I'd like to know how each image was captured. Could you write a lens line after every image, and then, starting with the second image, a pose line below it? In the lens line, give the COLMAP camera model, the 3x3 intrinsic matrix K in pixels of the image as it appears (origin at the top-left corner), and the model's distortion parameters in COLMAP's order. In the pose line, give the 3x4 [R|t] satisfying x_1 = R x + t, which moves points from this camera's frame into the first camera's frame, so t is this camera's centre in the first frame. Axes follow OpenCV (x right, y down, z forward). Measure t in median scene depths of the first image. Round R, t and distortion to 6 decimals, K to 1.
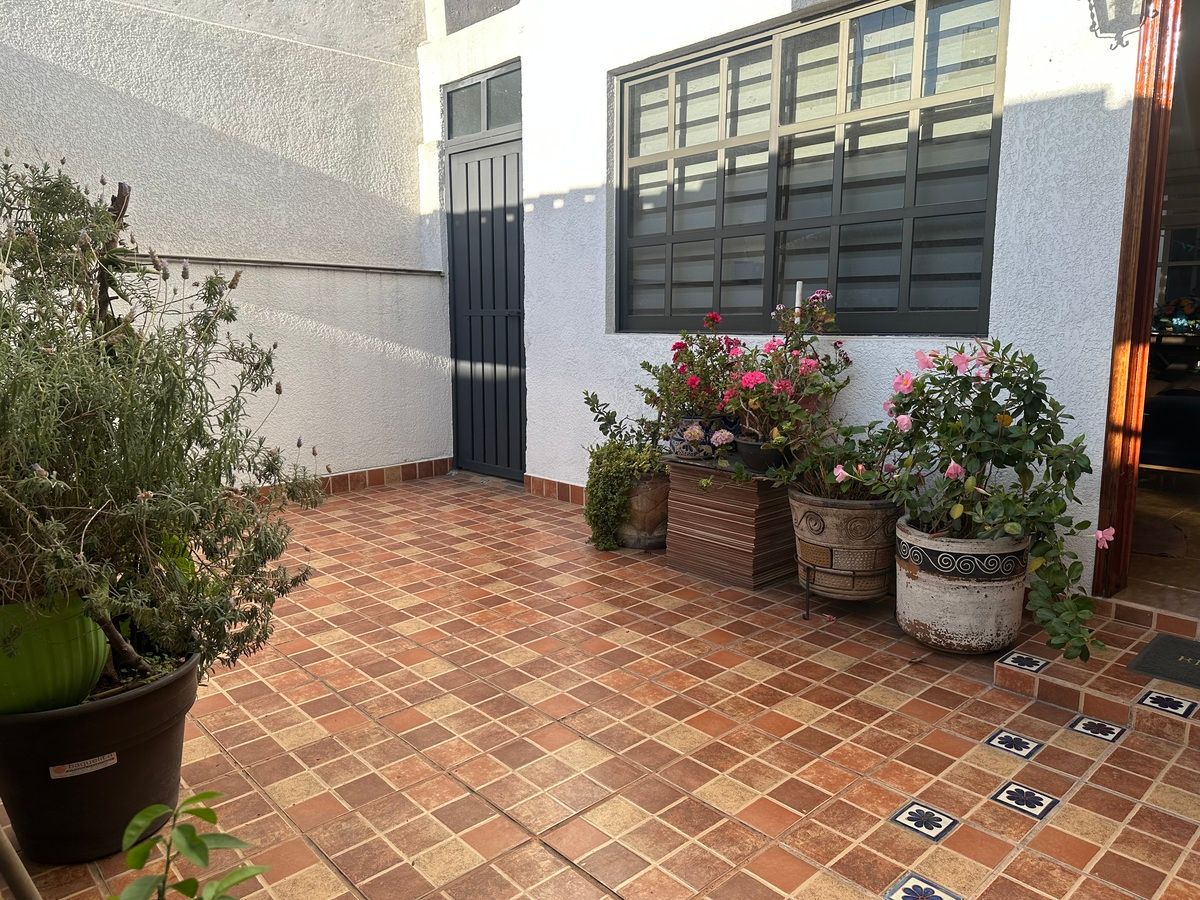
lens RADIAL K [[844.7, 0, 597.1], [0, 844.7, 441.1], [0, 0, 1]] dist [0.084383, -0.092929]
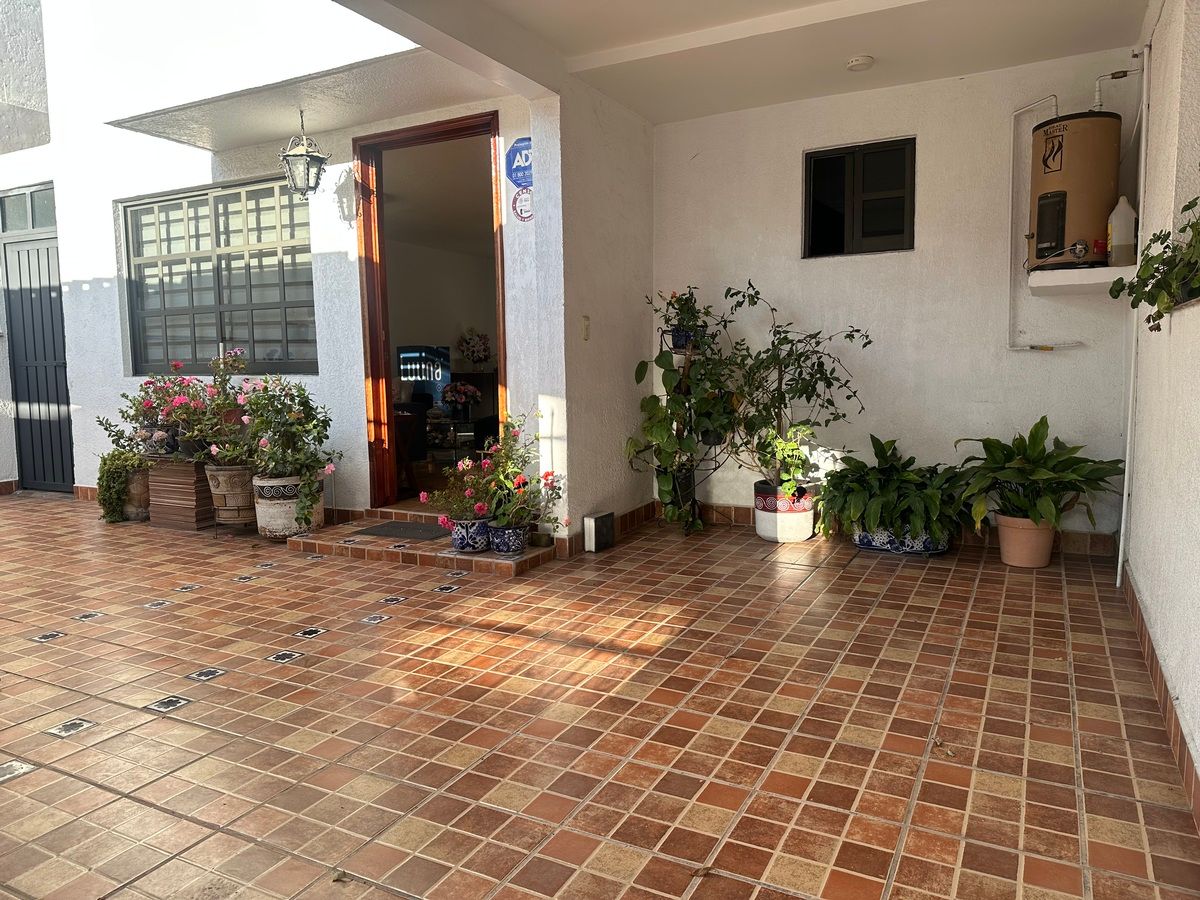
lens RADIAL K [[844.7, 0, 573.2], [0, 844.7, 443.6], [0, 0, 1]] dist [0.084383, -0.092929]
pose [[0.946884, -0.053893, 0.317027, 0.264830], [0.069383, 0.996875, -0.037766, 0.089676], [-0.314001, 0.057756, 0.947664, -0.602260]]
